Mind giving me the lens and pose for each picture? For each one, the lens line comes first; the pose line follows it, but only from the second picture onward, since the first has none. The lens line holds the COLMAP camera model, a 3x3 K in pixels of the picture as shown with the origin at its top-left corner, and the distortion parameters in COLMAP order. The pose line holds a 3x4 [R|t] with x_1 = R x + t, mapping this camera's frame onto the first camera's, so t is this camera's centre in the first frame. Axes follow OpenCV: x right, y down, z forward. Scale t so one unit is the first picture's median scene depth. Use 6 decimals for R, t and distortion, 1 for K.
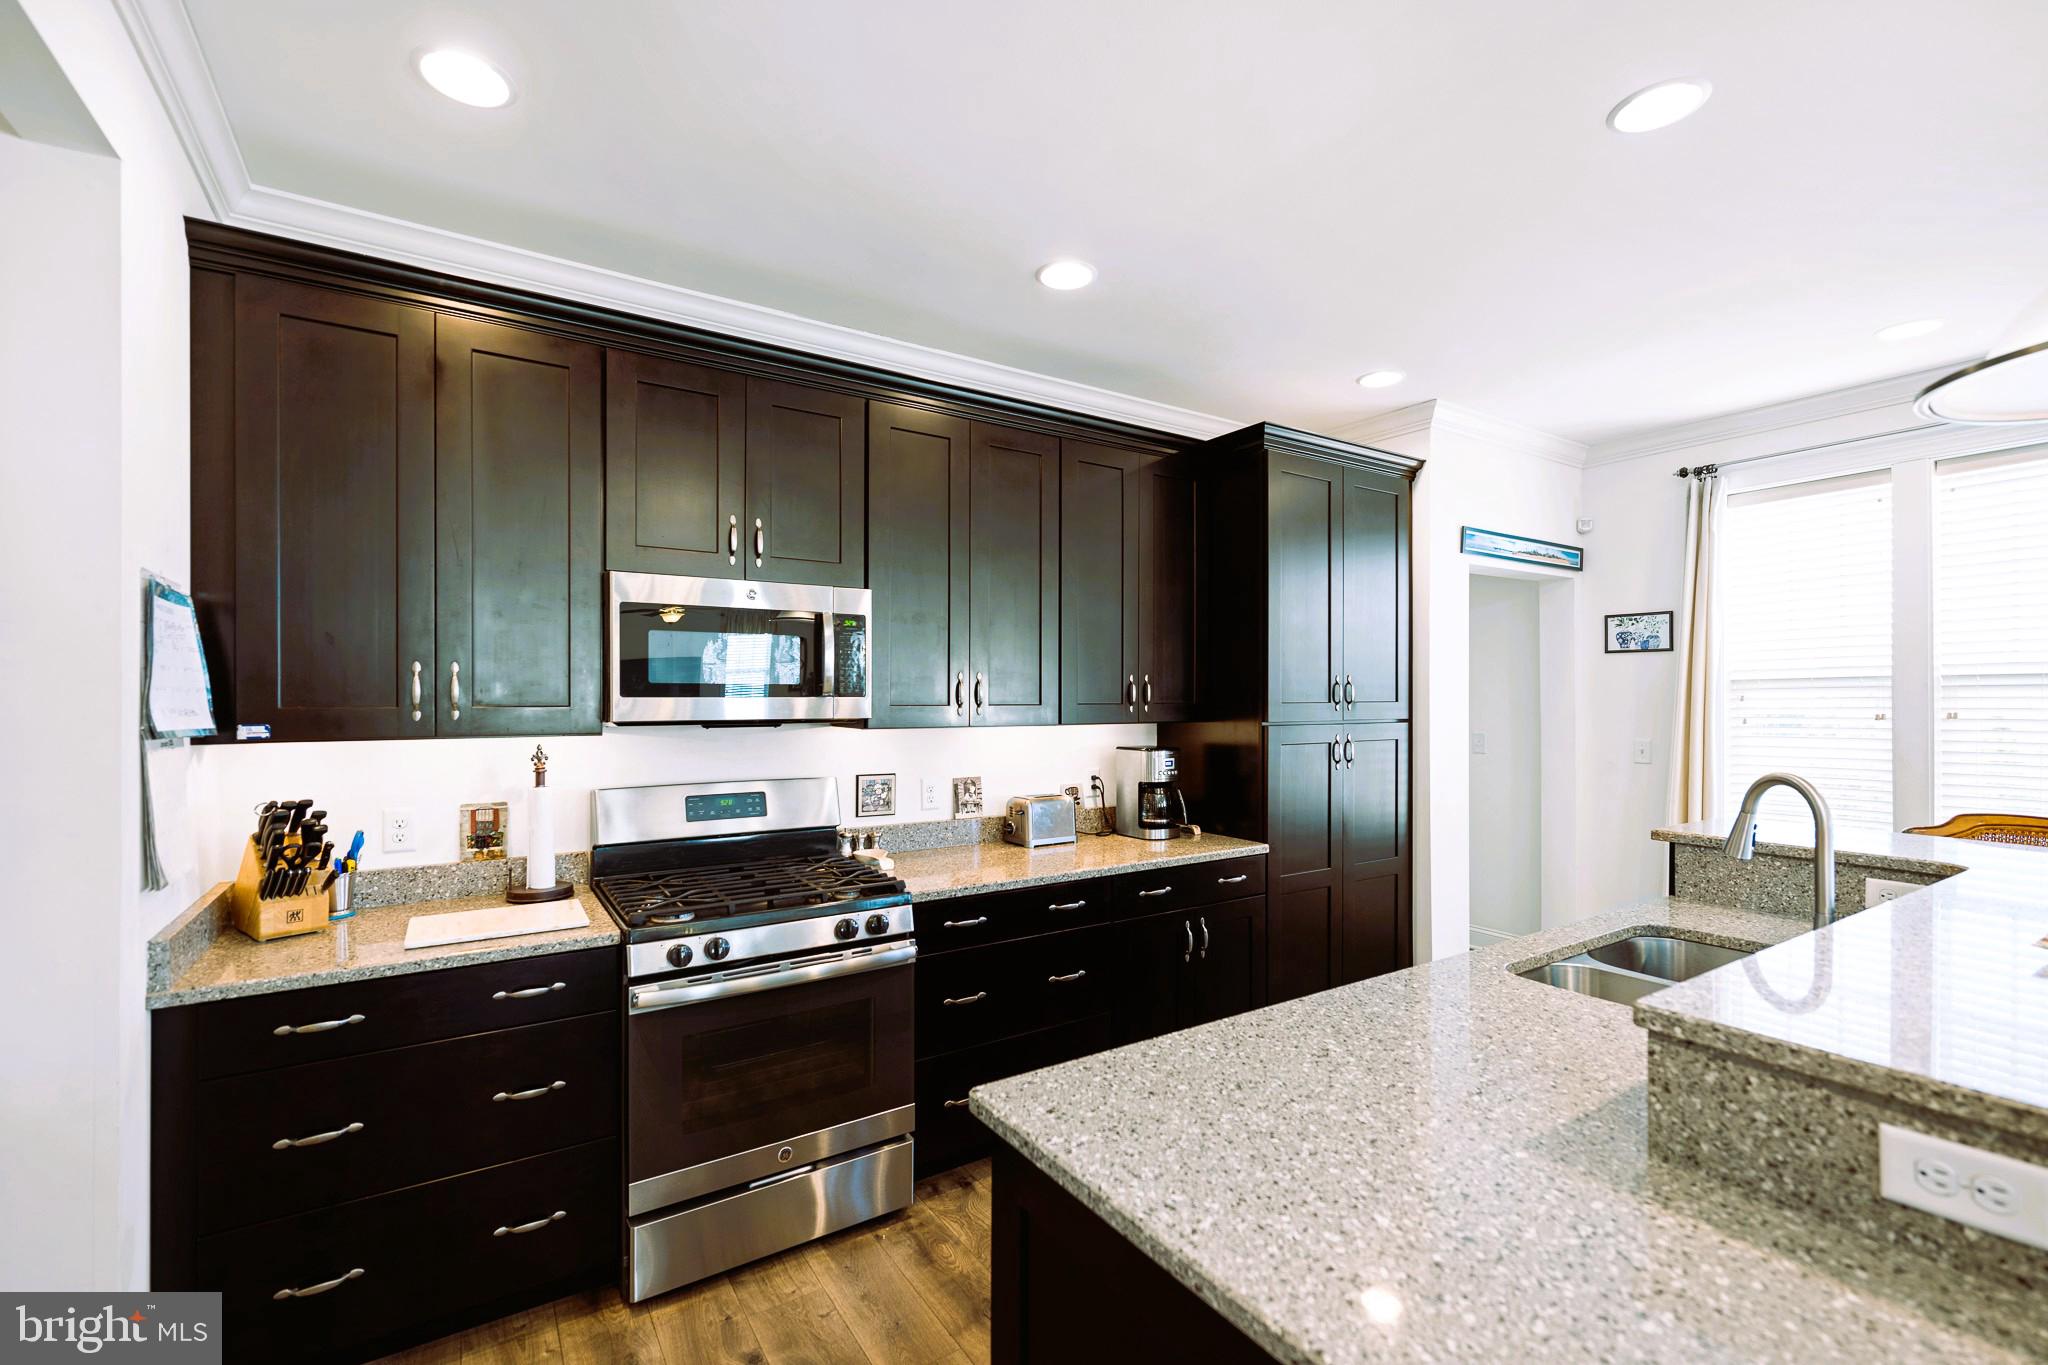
lens RADIAL K [[879.0, 0, 1025.1], [0, 879.0, 689.3], [0, 0, 1]] dist [-0.001942, -0.000036]
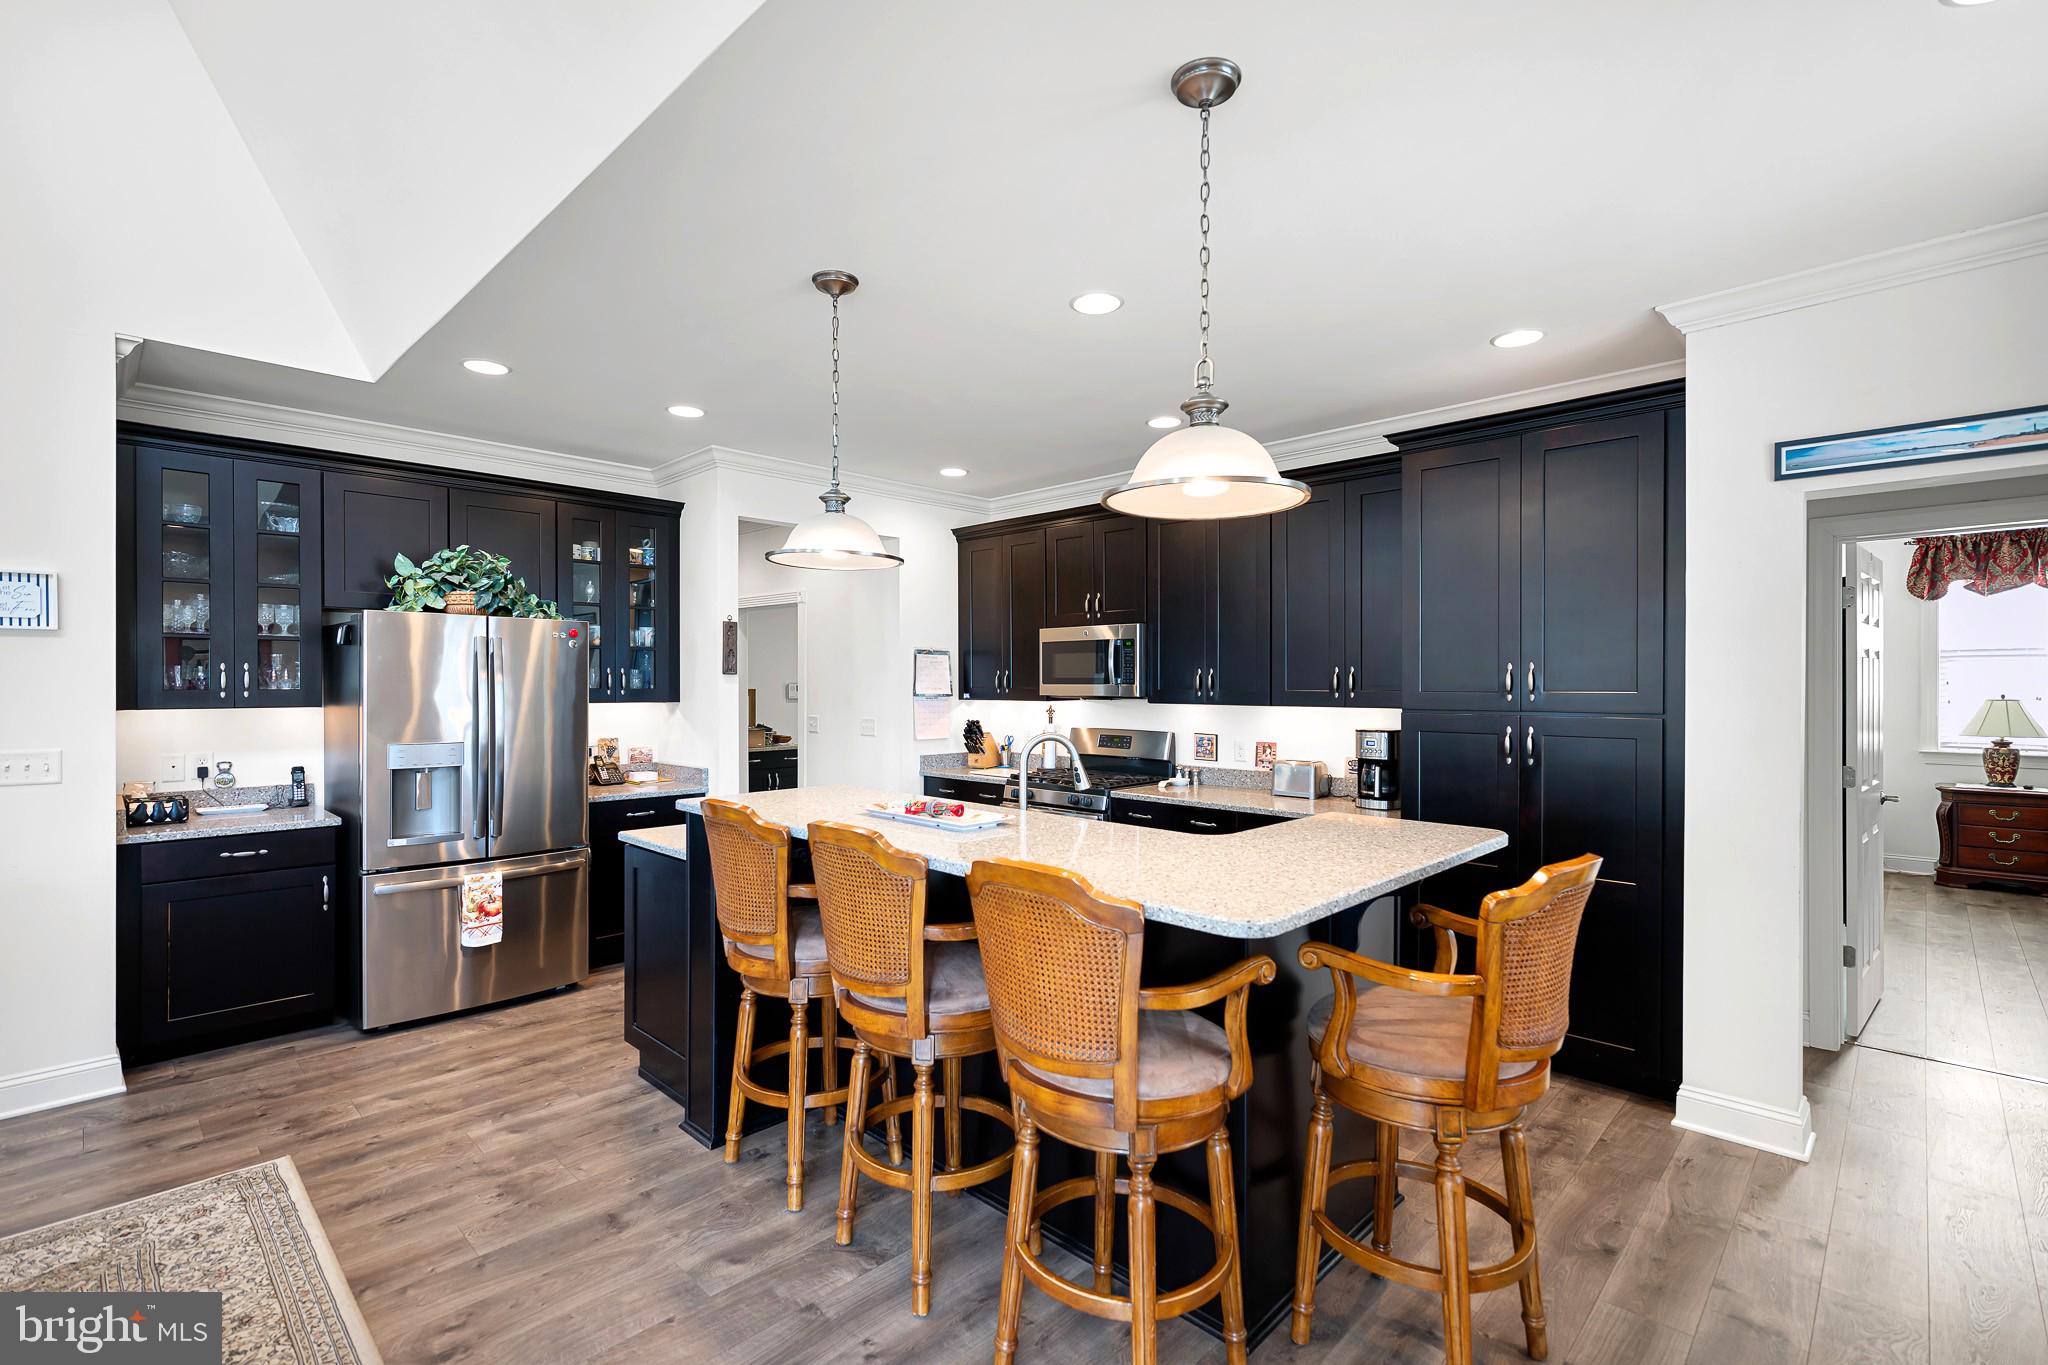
lens RADIAL K [[919.1, 0, 1027.4], [0, 919.1, 680.7], [0, 0, 1]] dist [0.018236, 0.000374]
pose [[0.217652, -0.005553, -0.976011, 1.373379], [-0.000136, 0.999984, -0.005720, 0.010070], [0.976026, 0.001378, 0.217648, 0.323878]]
